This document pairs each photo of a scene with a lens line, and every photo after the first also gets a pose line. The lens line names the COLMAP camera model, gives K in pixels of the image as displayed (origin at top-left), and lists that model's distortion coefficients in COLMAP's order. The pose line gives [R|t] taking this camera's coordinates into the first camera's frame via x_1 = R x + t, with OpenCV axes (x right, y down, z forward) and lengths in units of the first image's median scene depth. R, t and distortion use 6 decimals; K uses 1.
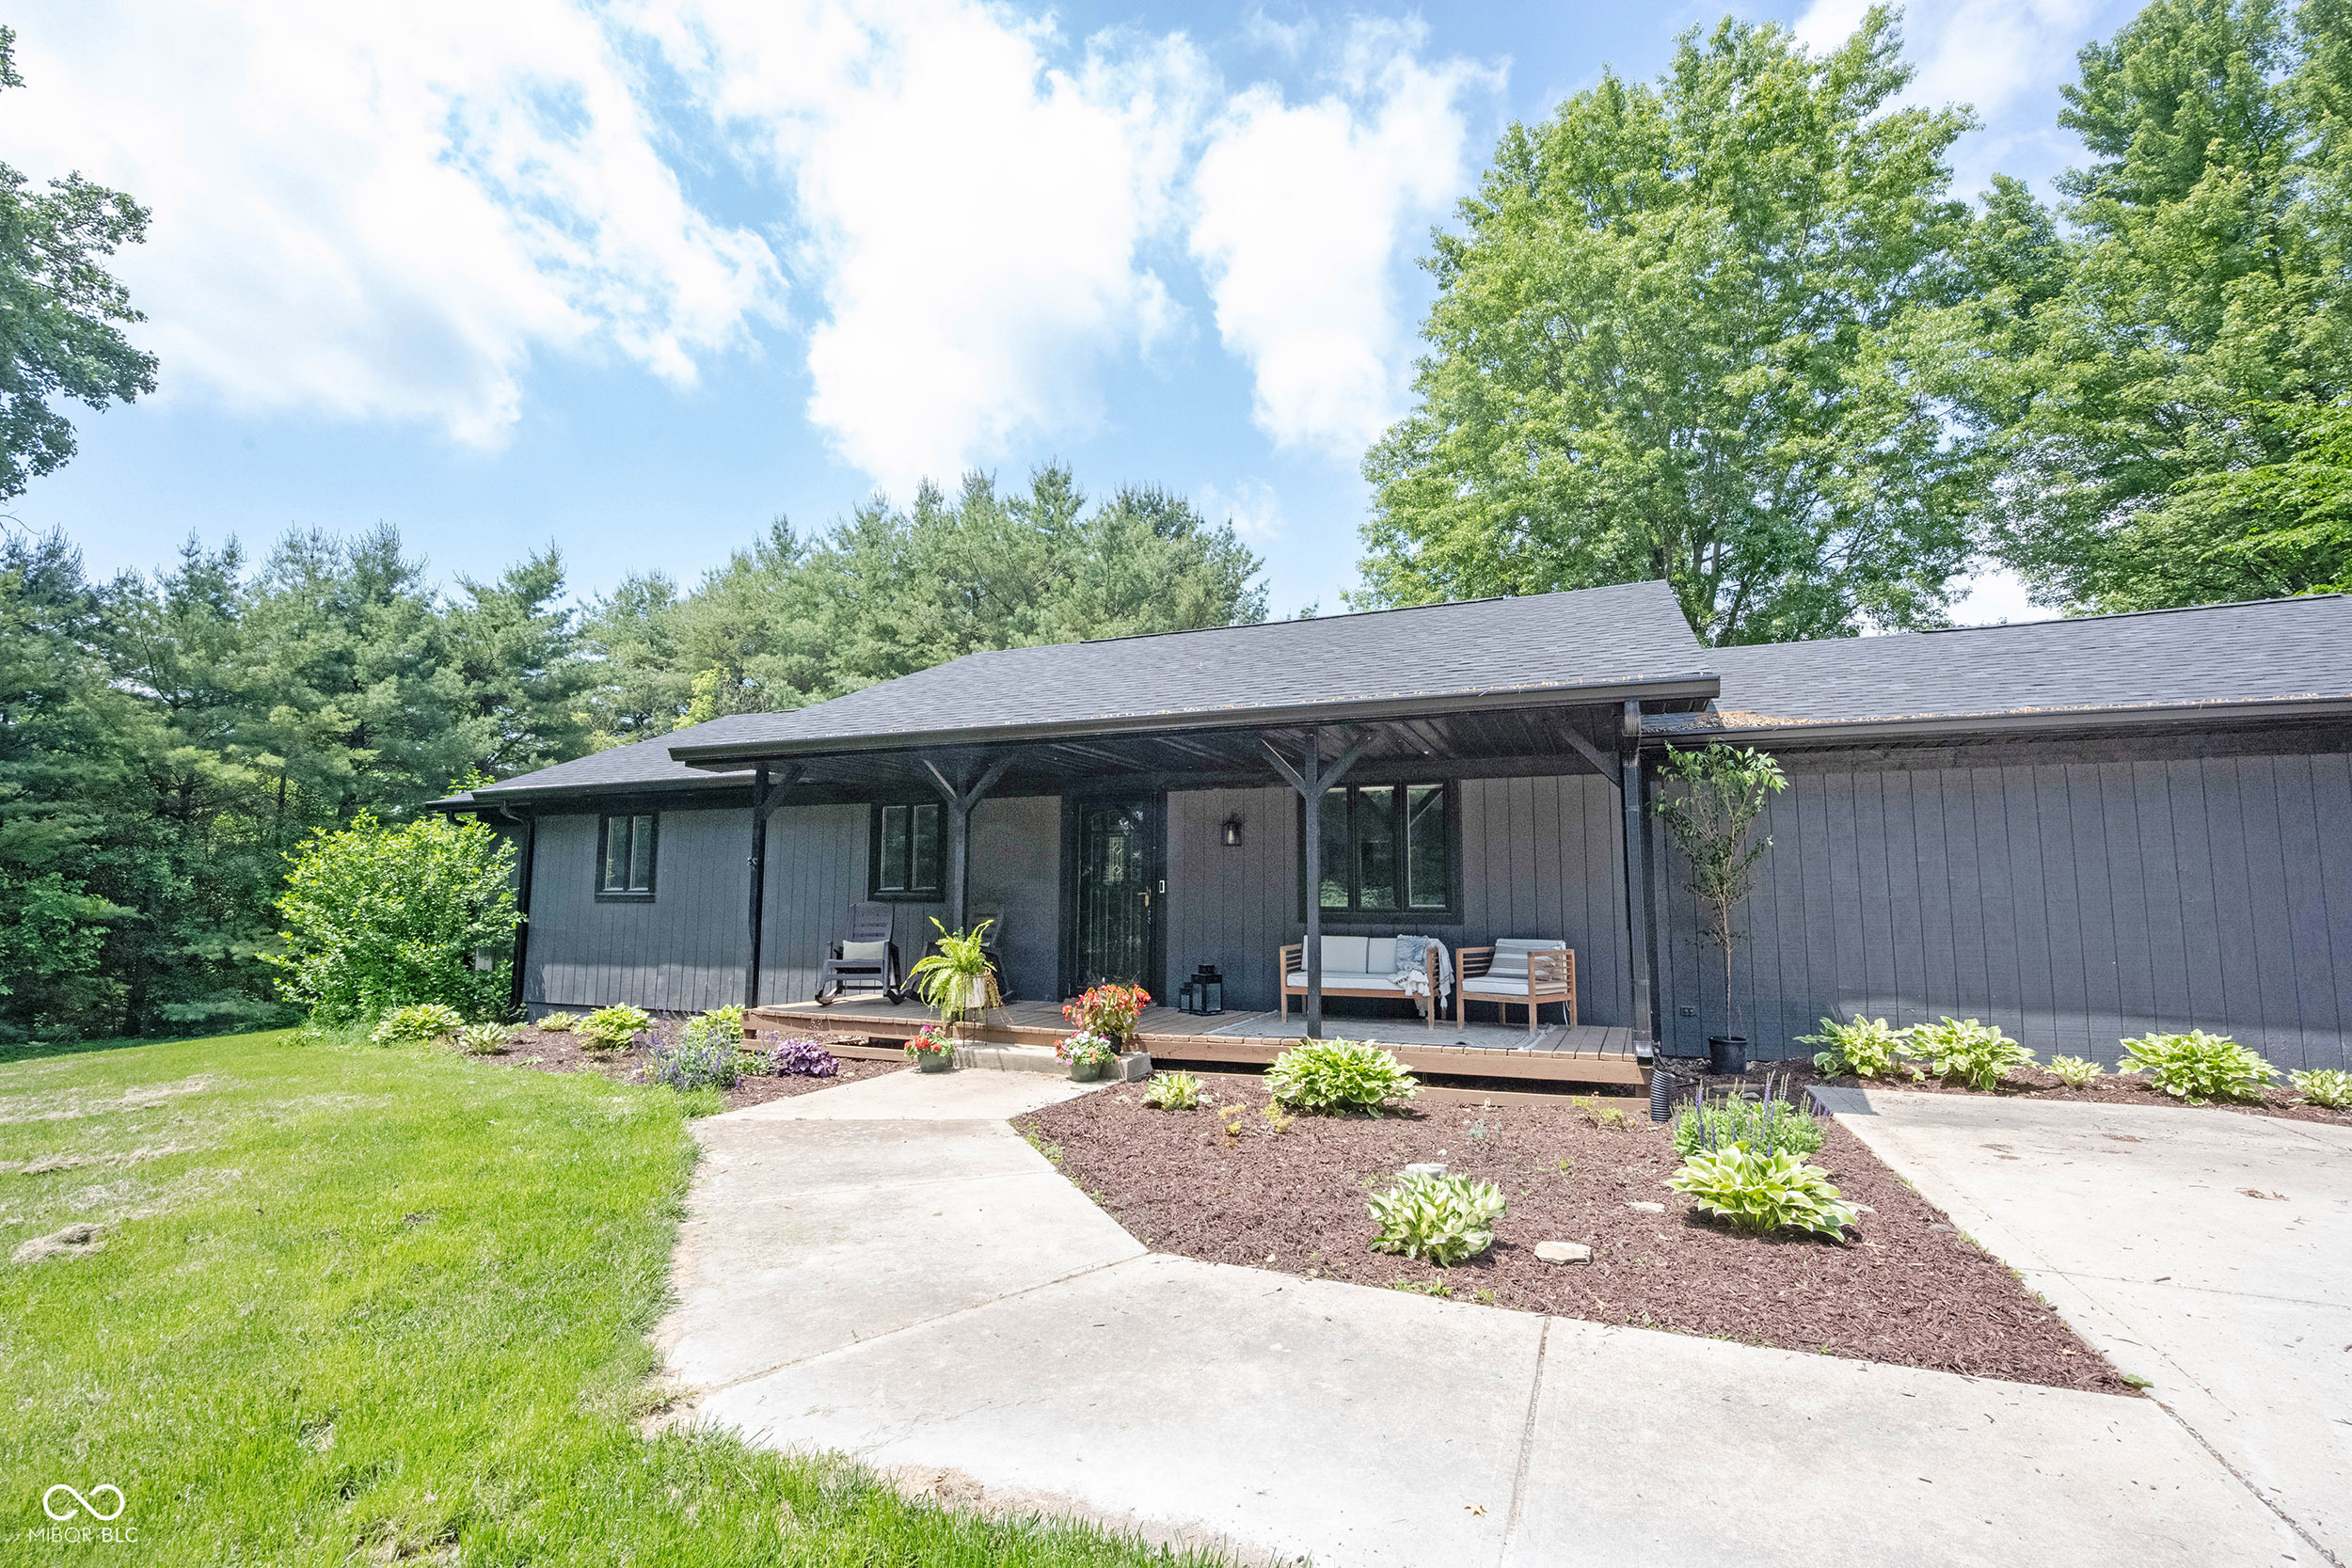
lens RADIAL K [[1048.1, 0, 1187.2], [0, 1048.1, 791.0], [0, 0, 1]] dist [0.000527, 0.001017]
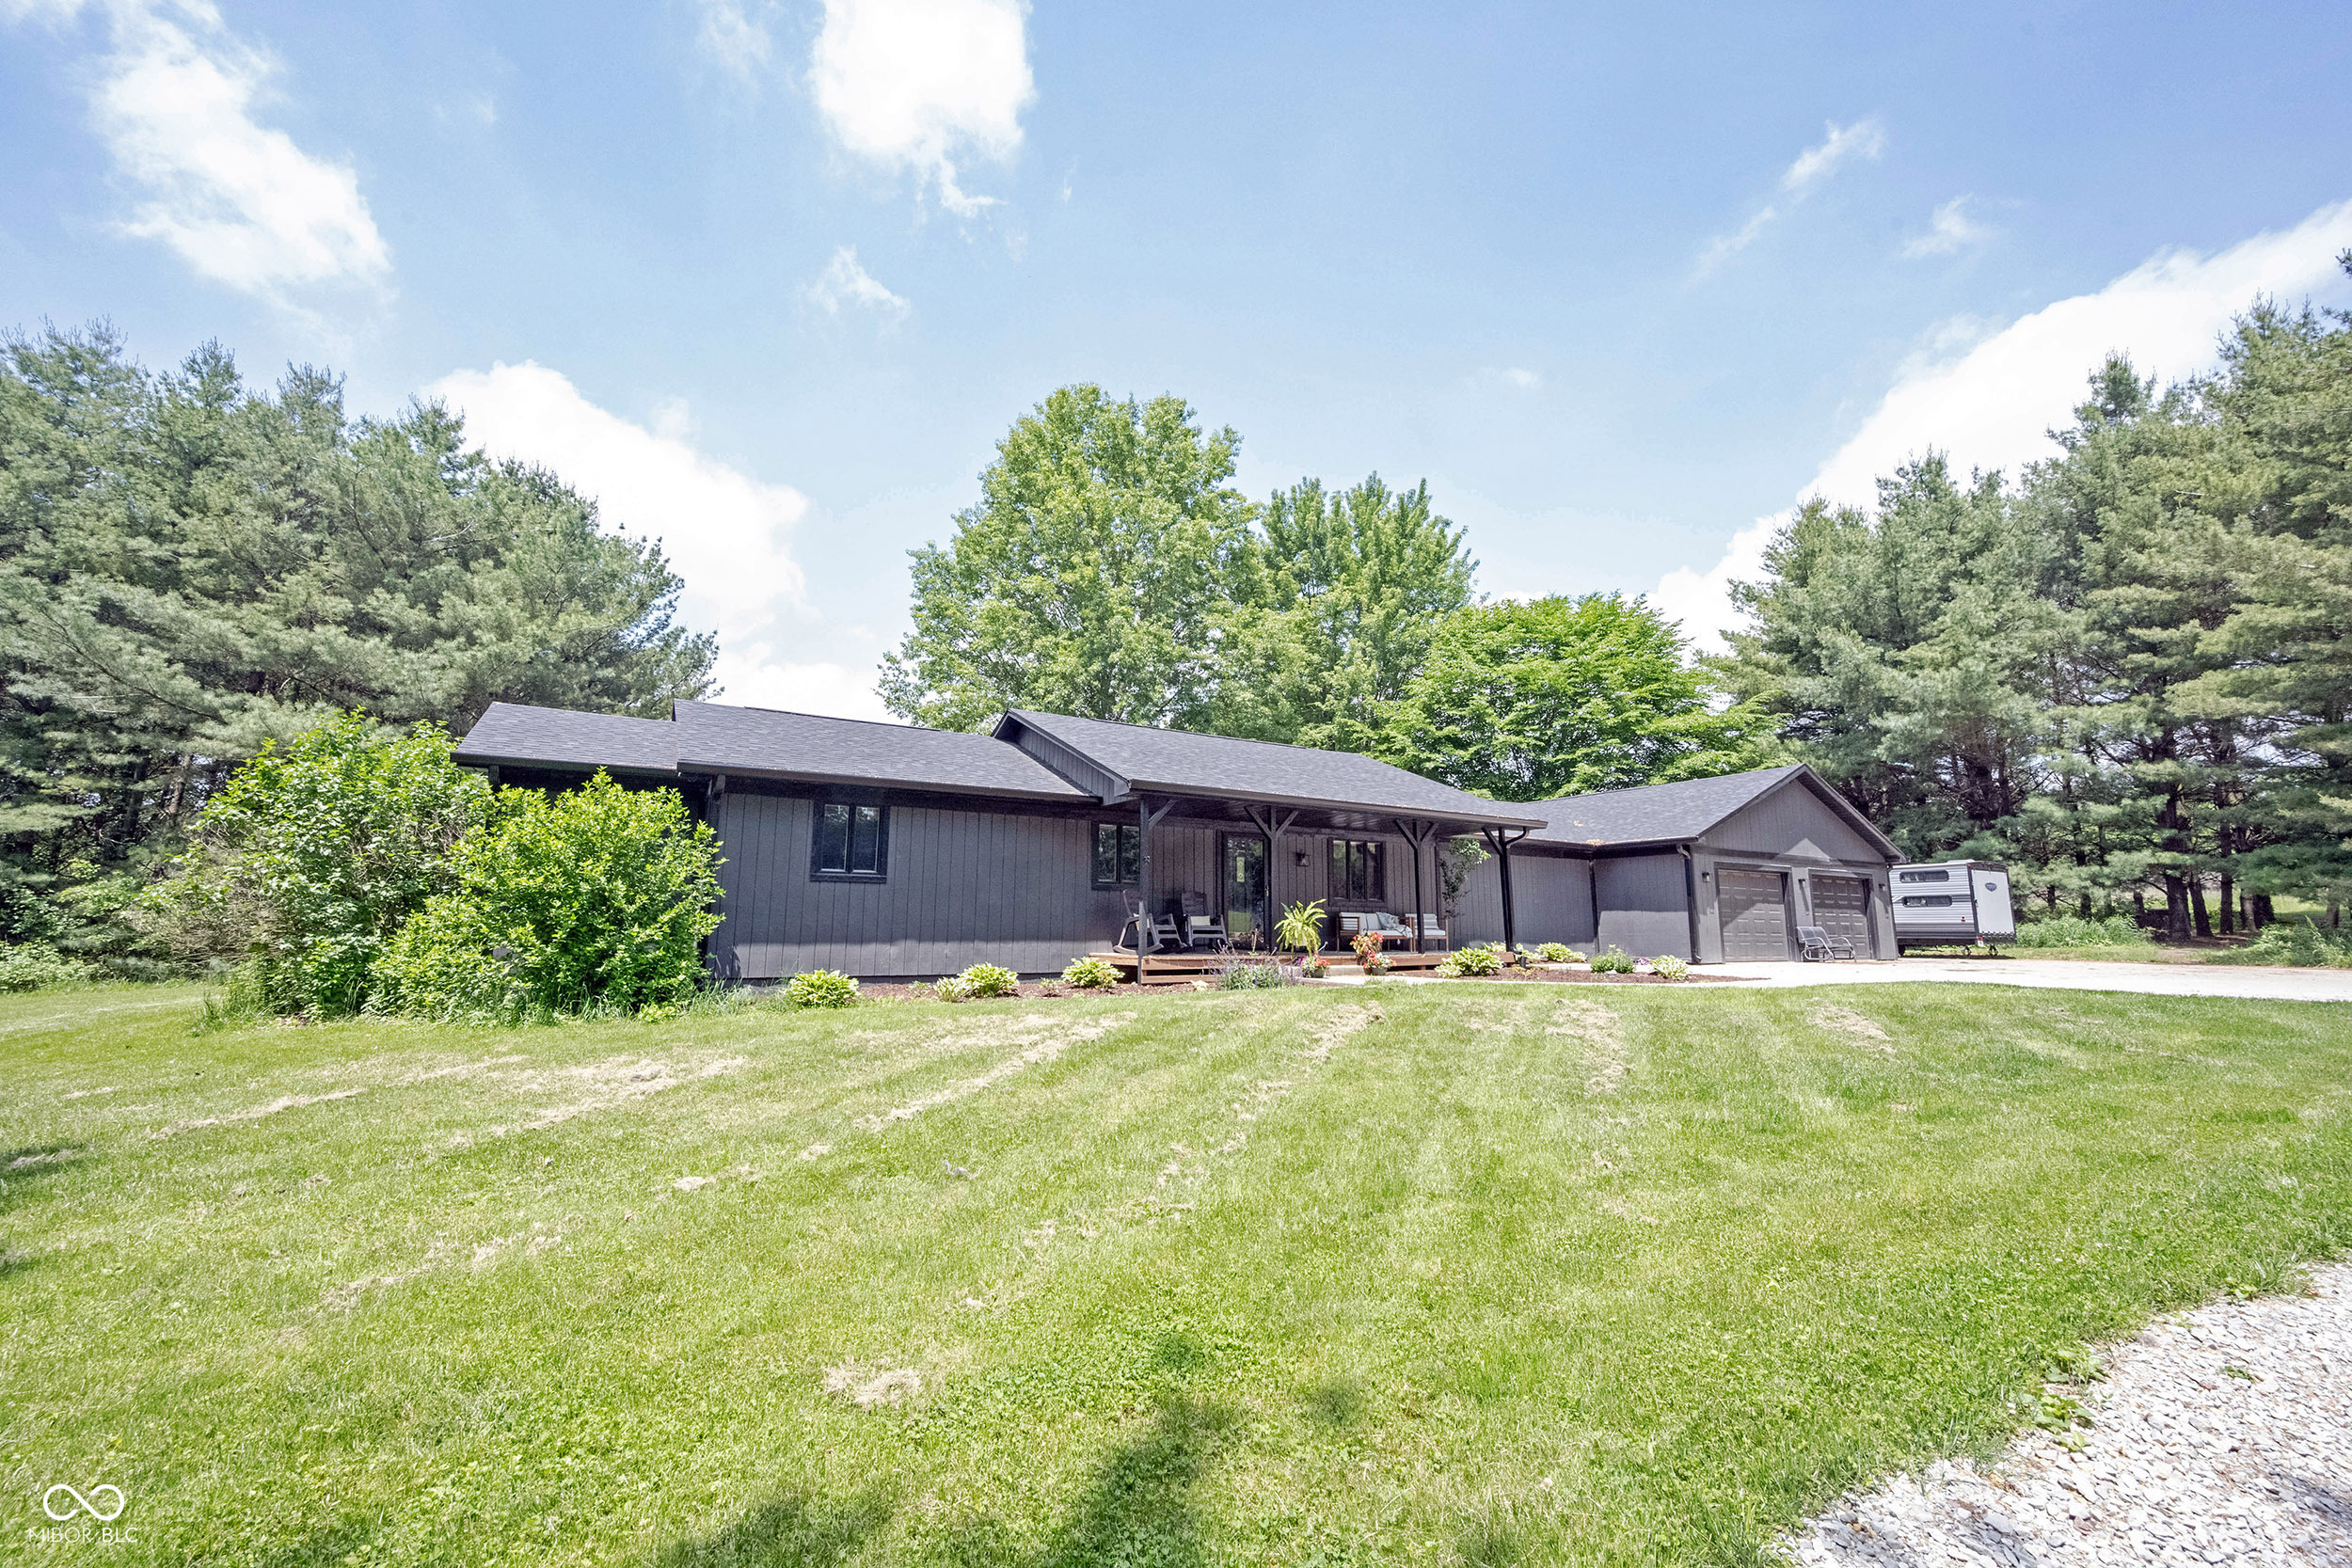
lens RADIAL K [[921.2, 0, 1179.2], [0, 921.2, 781.4], [0, 0, 1]] dist [-0.003321, 0.001532]
pose [[0.602305, 0.126593, 0.788164, -0.524695], [-0.091108, 0.991795, -0.089676, 0.025198], [-0.793050, -0.017796, 0.608897, 0.050989]]
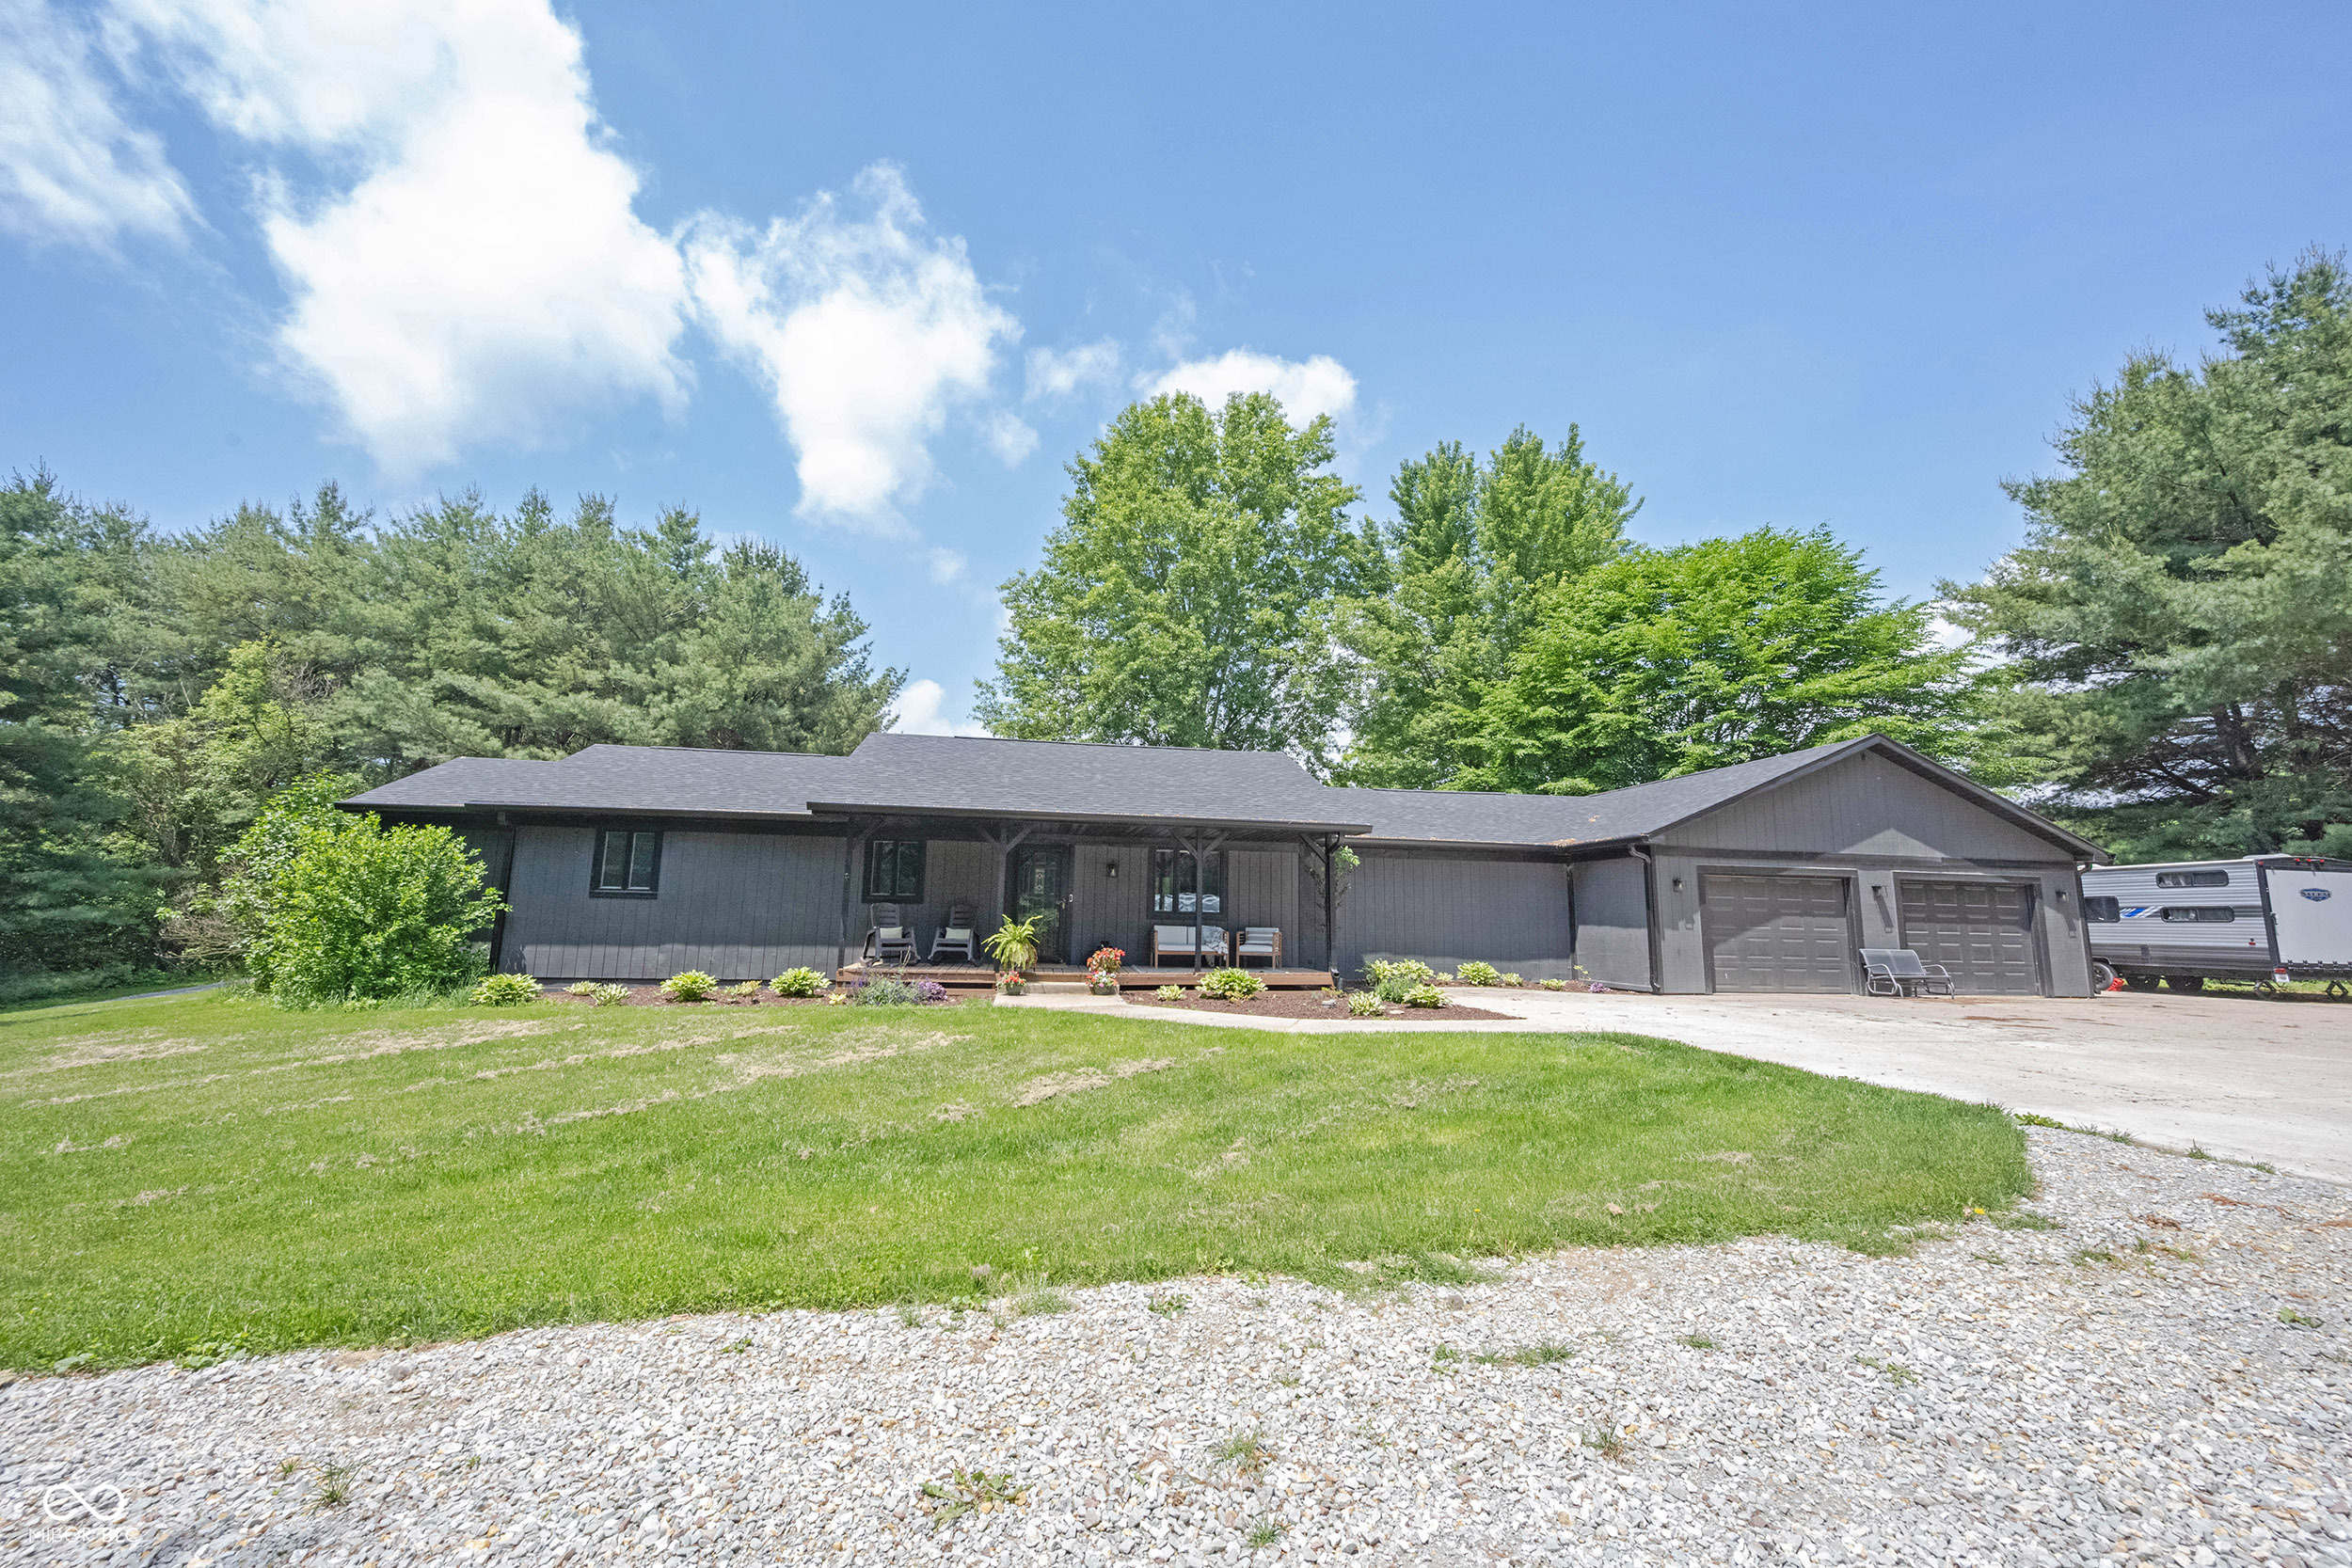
lens RADIAL K [[921.2, 0, 1181.9], [0, 921.2, 771.8], [0, 0, 1]] dist [-0.003321, 0.001532]
pose [[0.846335, 0.097655, 0.523622, -0.263691], [-0.074280, 0.995083, -0.065522, -0.013369], [-0.527445, 0.016559, 0.849428, -0.169998]]
